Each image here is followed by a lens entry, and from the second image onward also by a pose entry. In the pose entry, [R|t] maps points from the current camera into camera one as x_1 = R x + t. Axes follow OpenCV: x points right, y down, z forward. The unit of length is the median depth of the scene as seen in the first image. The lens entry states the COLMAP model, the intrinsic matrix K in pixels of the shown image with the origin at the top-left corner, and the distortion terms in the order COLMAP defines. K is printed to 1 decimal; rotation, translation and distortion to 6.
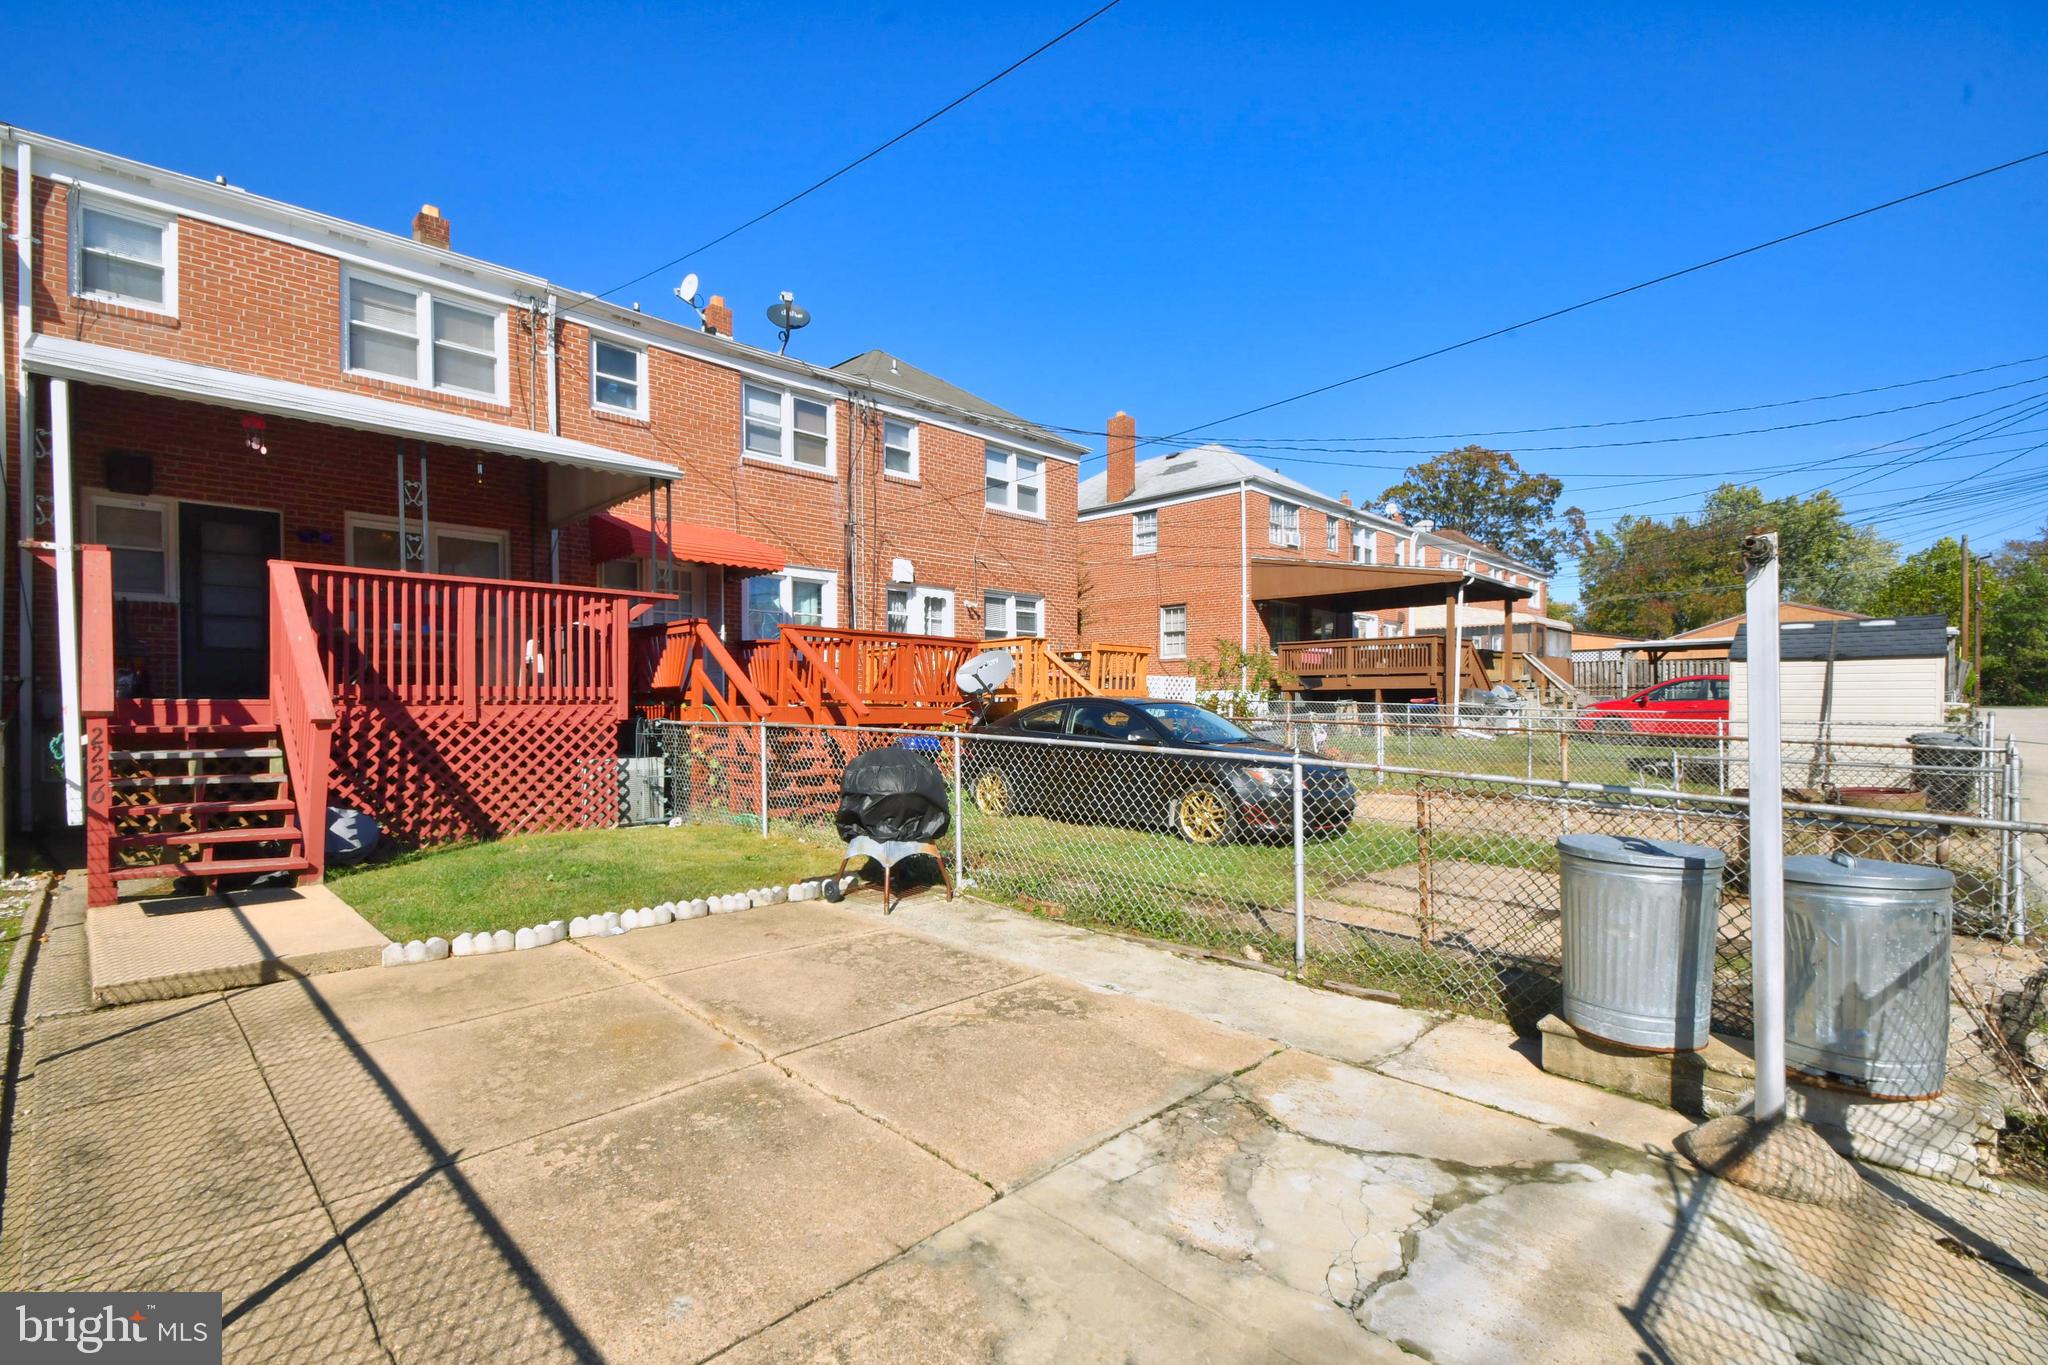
lens RADIAL K [[935.6, 0, 996.2], [0, 935.6, 713.1], [0, 0, 1]] dist [0.023817, -0.018234]
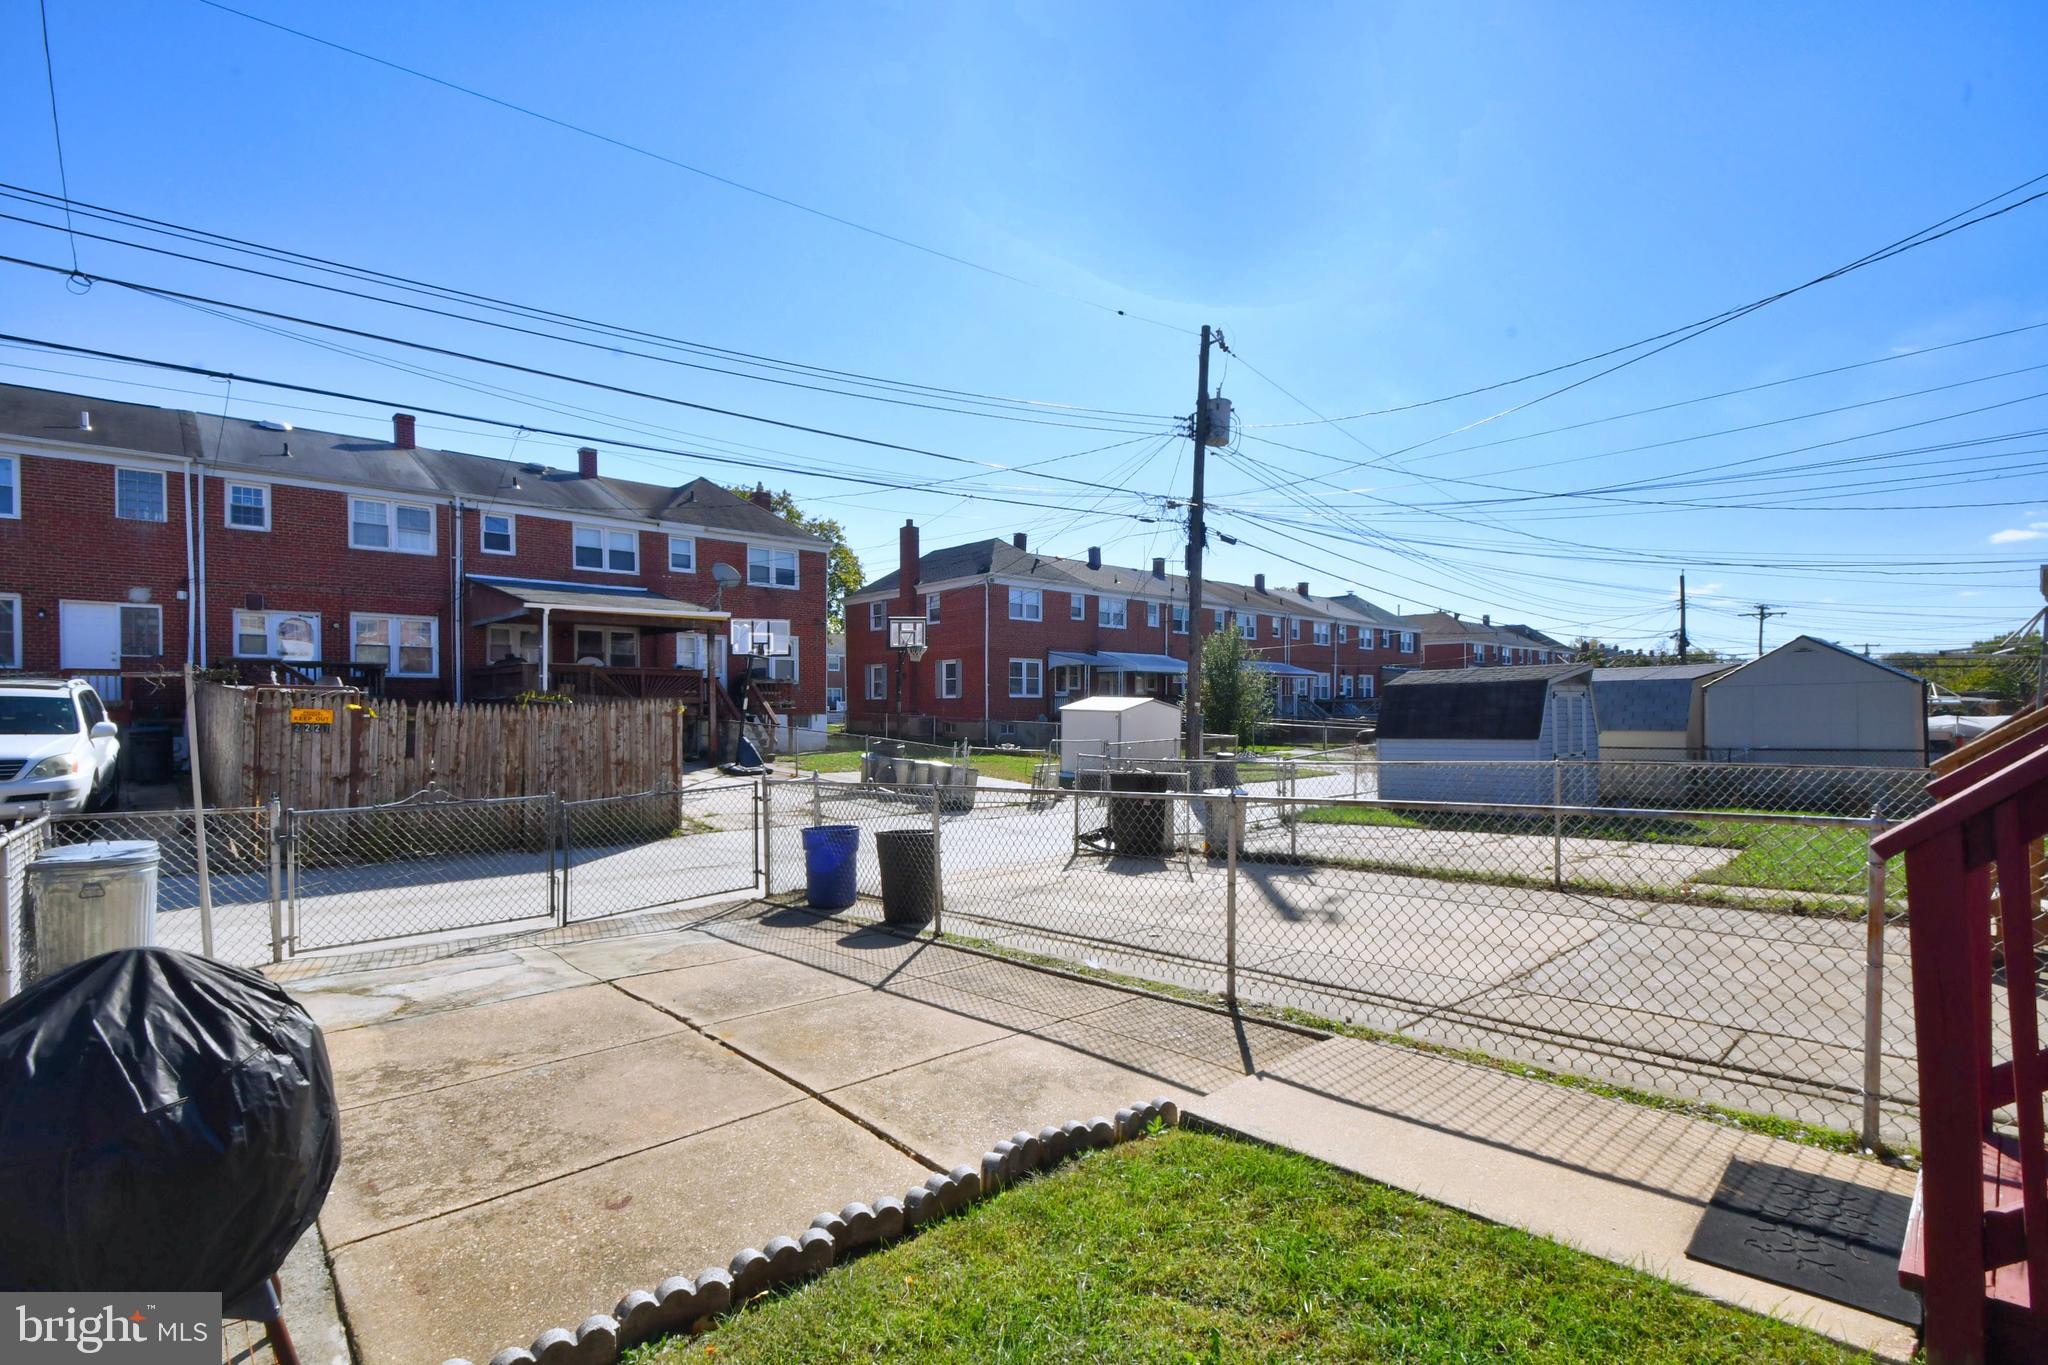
lens RADIAL K [[935.6, 0, 996.2], [0, 935.6, 713.1], [0, 0, 1]] dist [0.023817, -0.018234]
pose [[-0.998784, 0.008817, 0.048504, -0.330110], [0.009205, 0.999927, 0.007788, -0.033862], [-0.048432, 0.008225, -0.998793, 1.035249]]
